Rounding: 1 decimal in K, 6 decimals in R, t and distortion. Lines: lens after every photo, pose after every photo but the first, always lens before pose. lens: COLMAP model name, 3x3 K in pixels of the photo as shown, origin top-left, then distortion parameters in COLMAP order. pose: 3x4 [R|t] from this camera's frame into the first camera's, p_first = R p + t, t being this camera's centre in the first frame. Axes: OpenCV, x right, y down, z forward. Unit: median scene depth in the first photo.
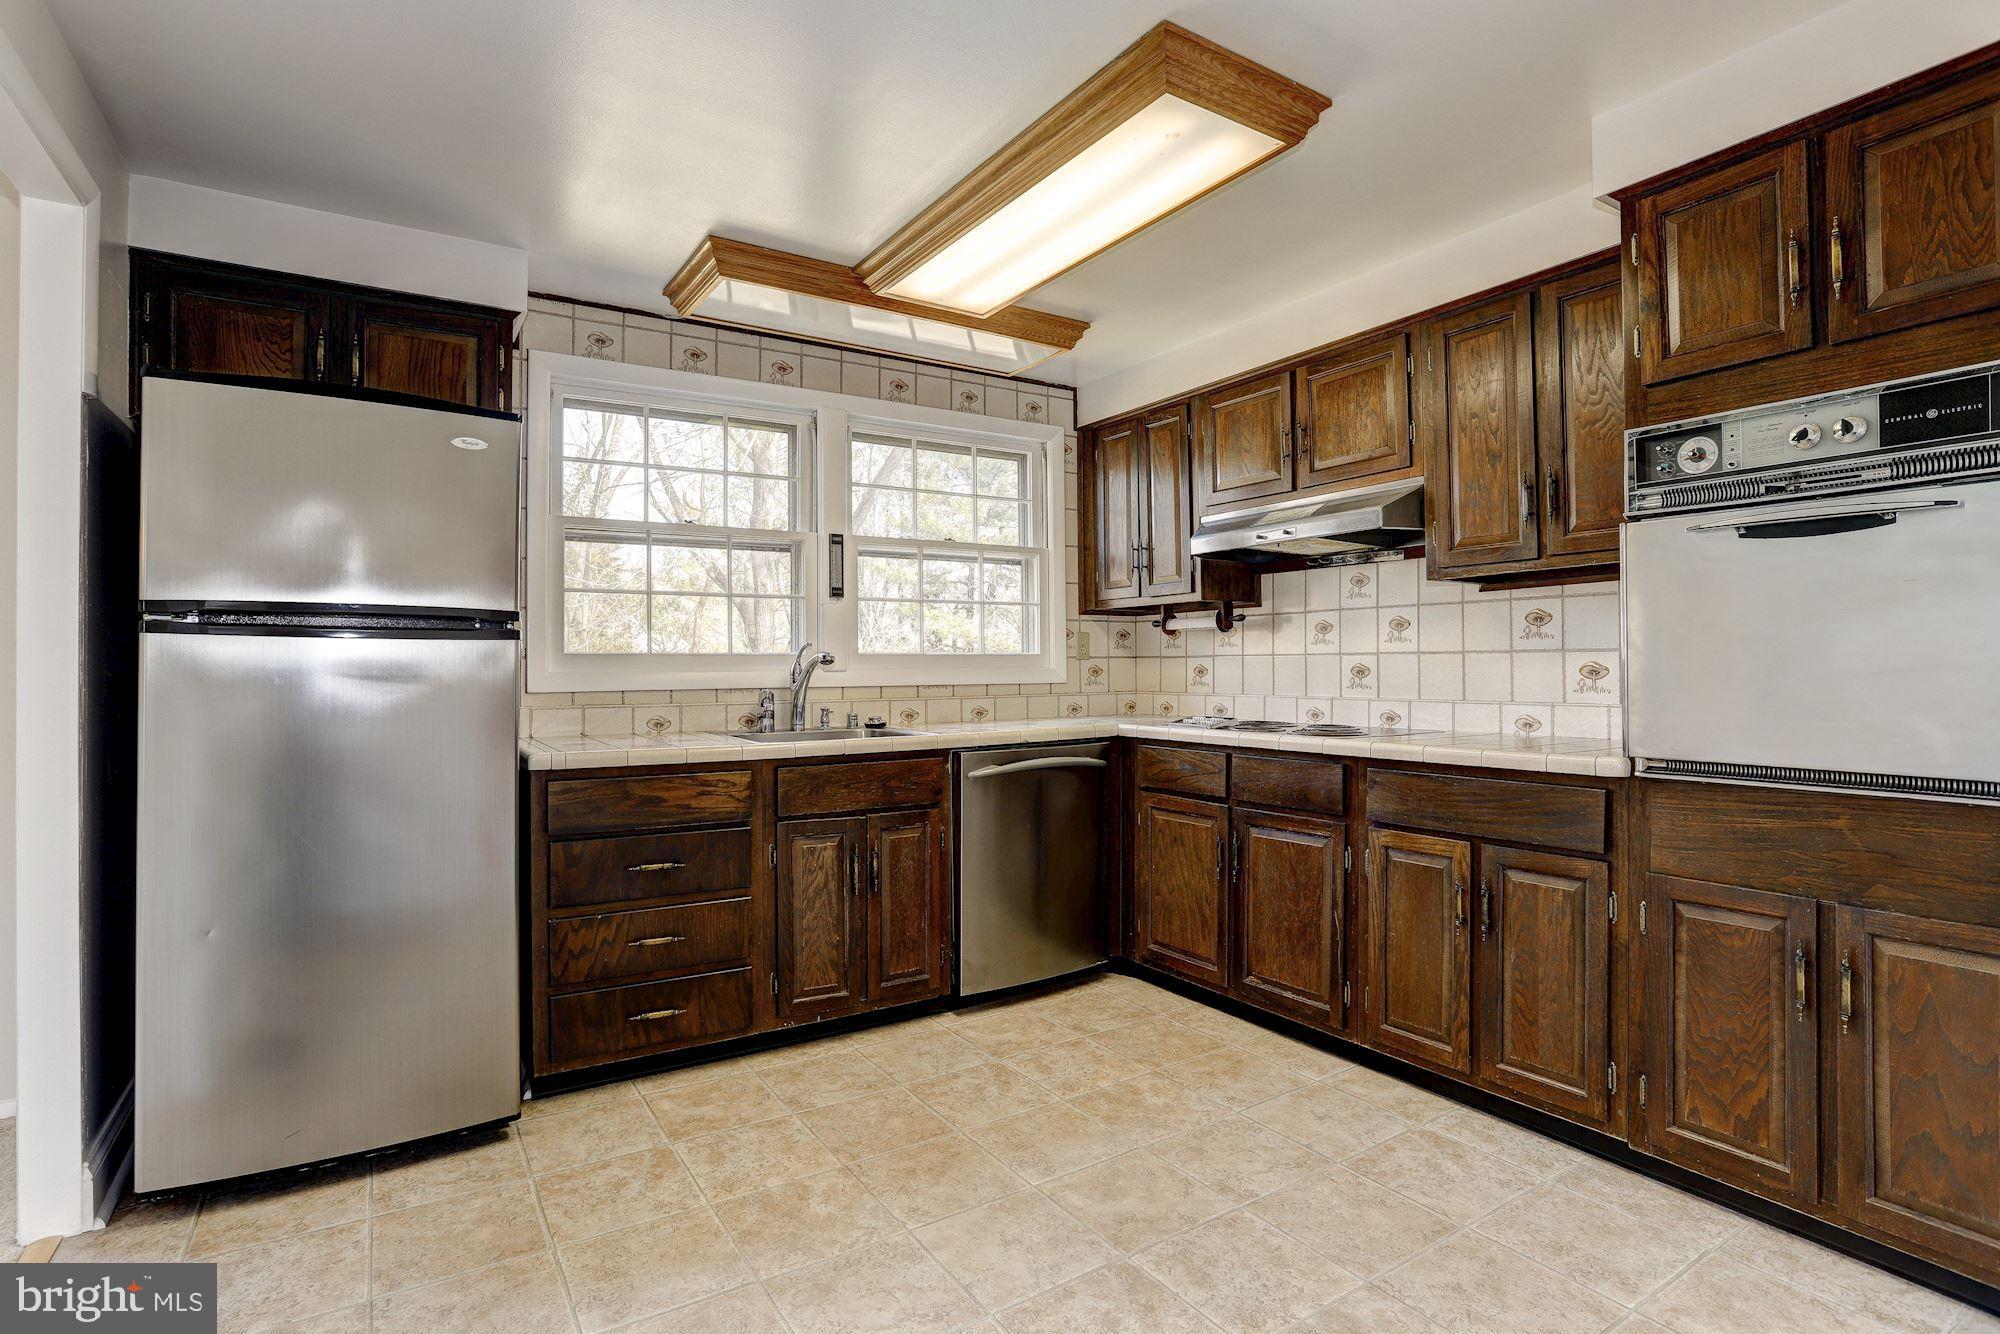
lens RADIAL K [[991.4, 0, 994.9], [0, 991.4, 660.7], [0, 0, 1]] dist [-0.068467, 0.031527]
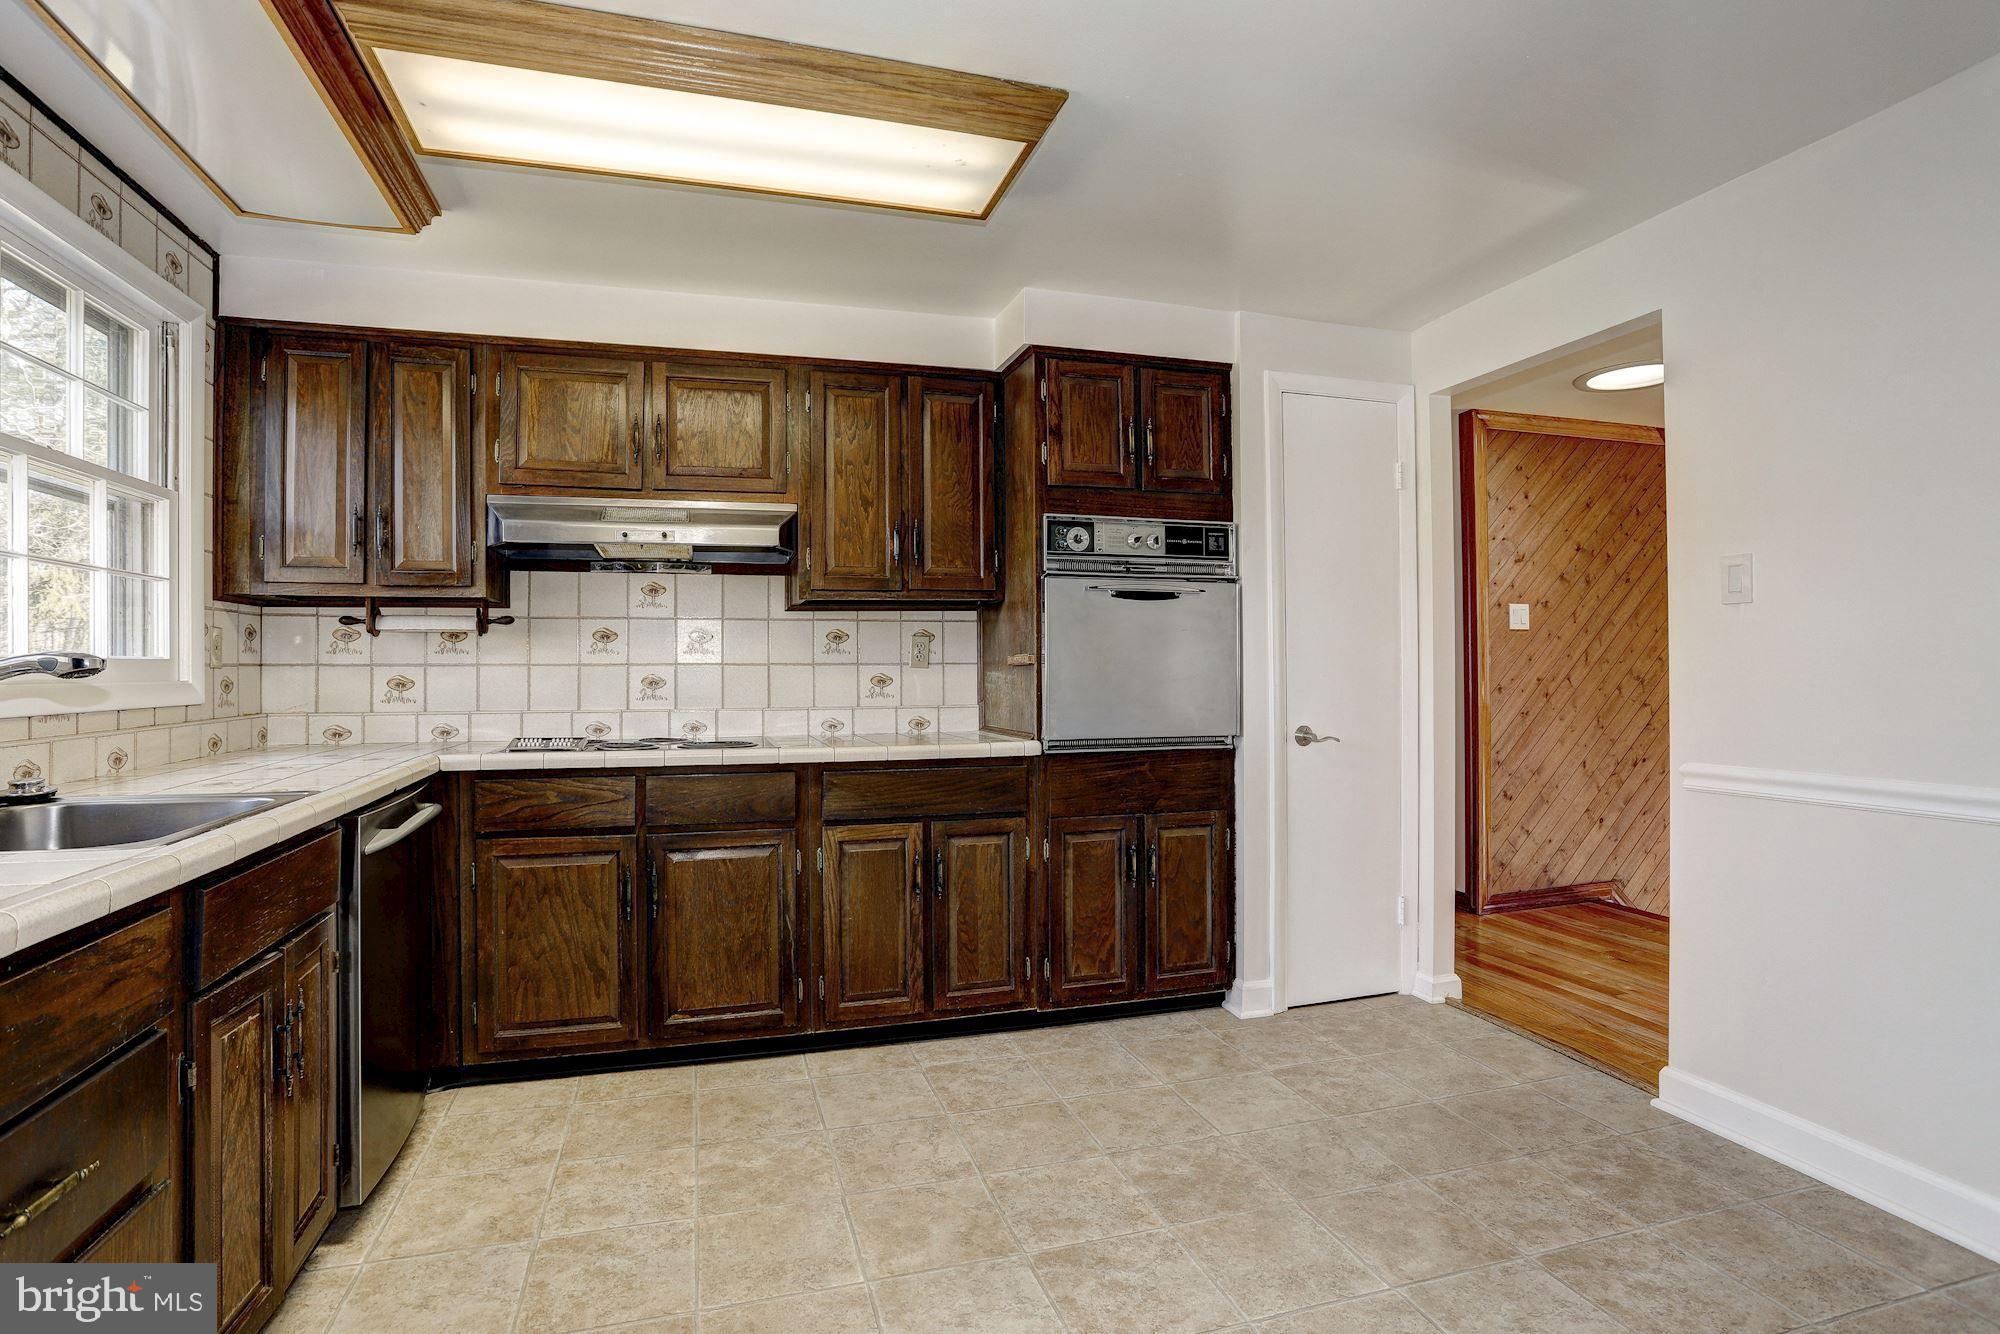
lens RADIAL K [[975.6, 0, 988.5], [0, 975.6, 663.9], [0, 0, 1]] dist [-0.066053, 0.027712]
pose [[0.275900, 0.009123, 0.961143, -0.550439], [-0.004069, 0.999957, -0.008323, -0.001228], [-0.961178, -0.001615, 0.275925, 0.488874]]
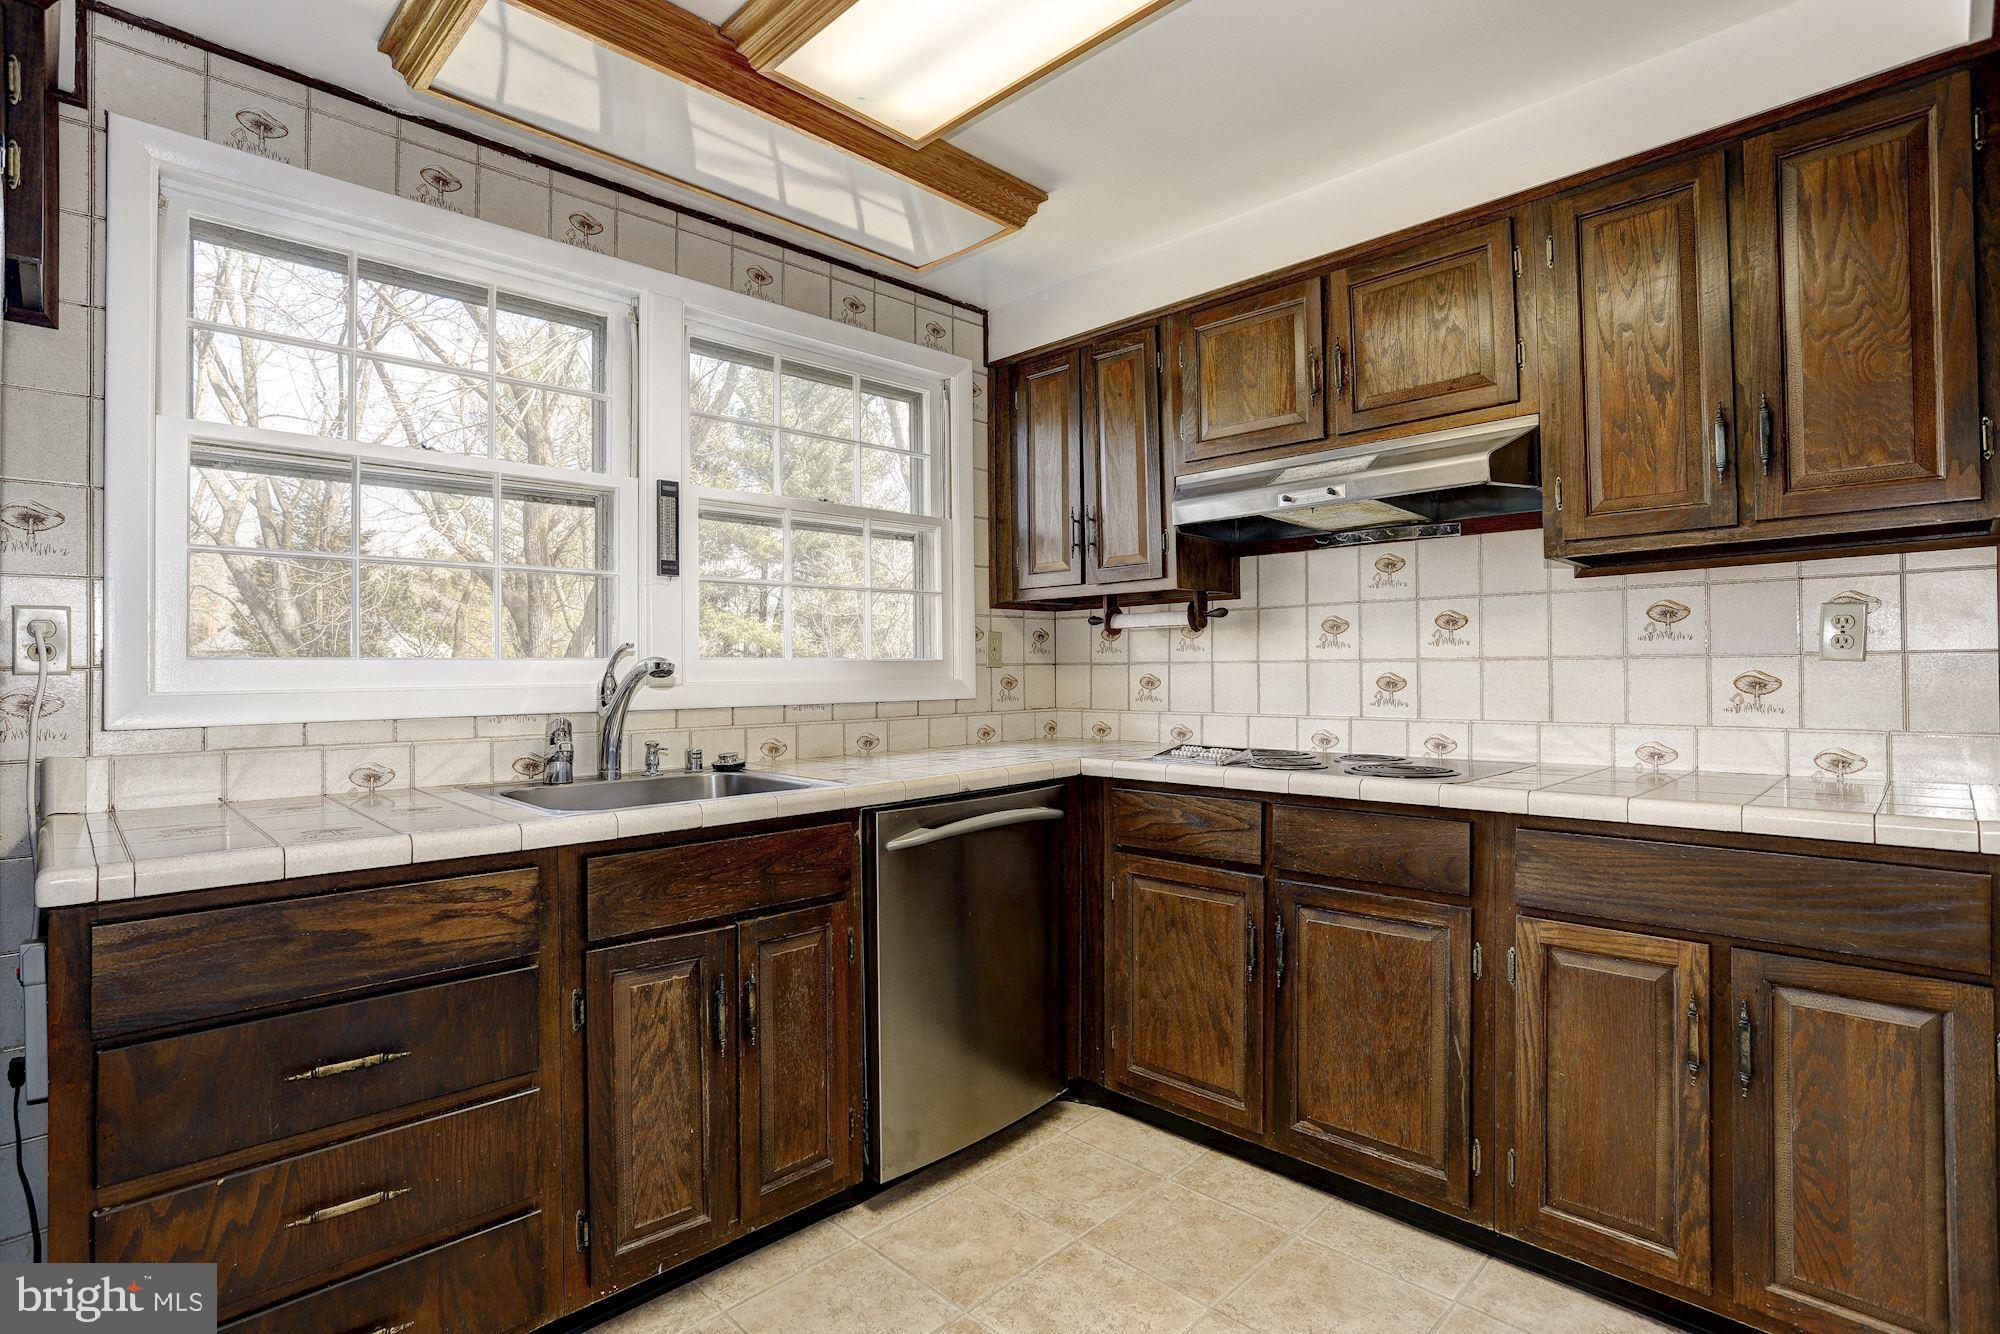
lens RADIAL K [[975.6, 0, 988.5], [0, 975.6, 663.9], [0, 0, 1]] dist [-0.066053, 0.027712]
pose [[0.978427, -0.000607, 0.206594, -0.104220], [0.001147, 0.999996, -0.002495, -0.003028], [-0.206591, 0.002679, 0.978424, 0.394267]]
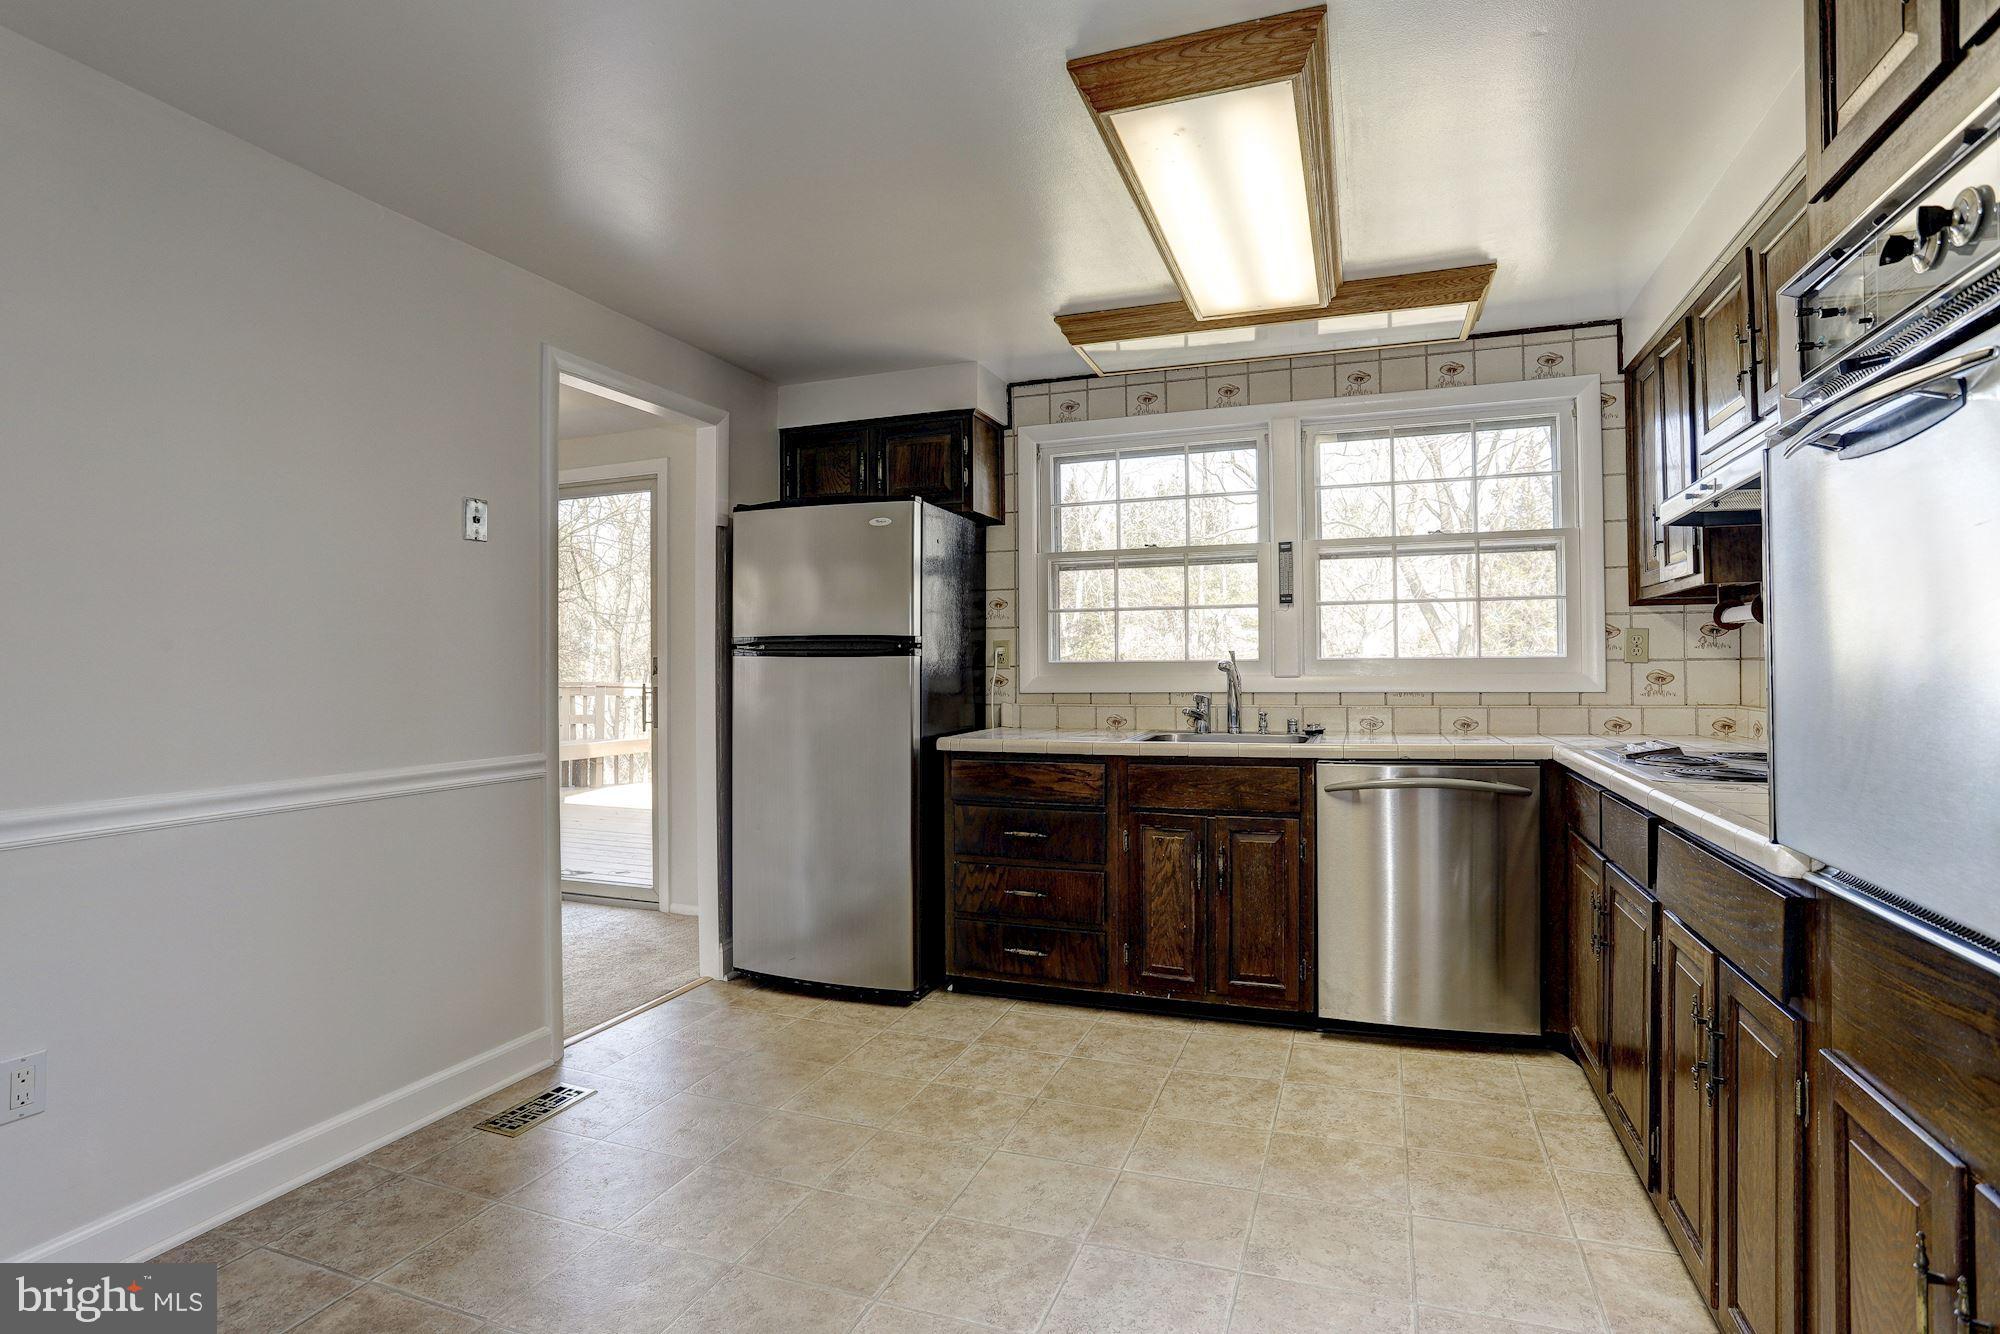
lens RADIAL K [[1008.3, 0, 995.6], [0, 1008.3, 661.5], [0, 0, 1]] dist [-0.076961, 0.048193]
pose [[0.596493, -0.003416, -0.802611, 0.606275], [0.008488, 0.999962, 0.002052, -0.012235], [0.802573, -0.008037, 0.596499, 0.186284]]
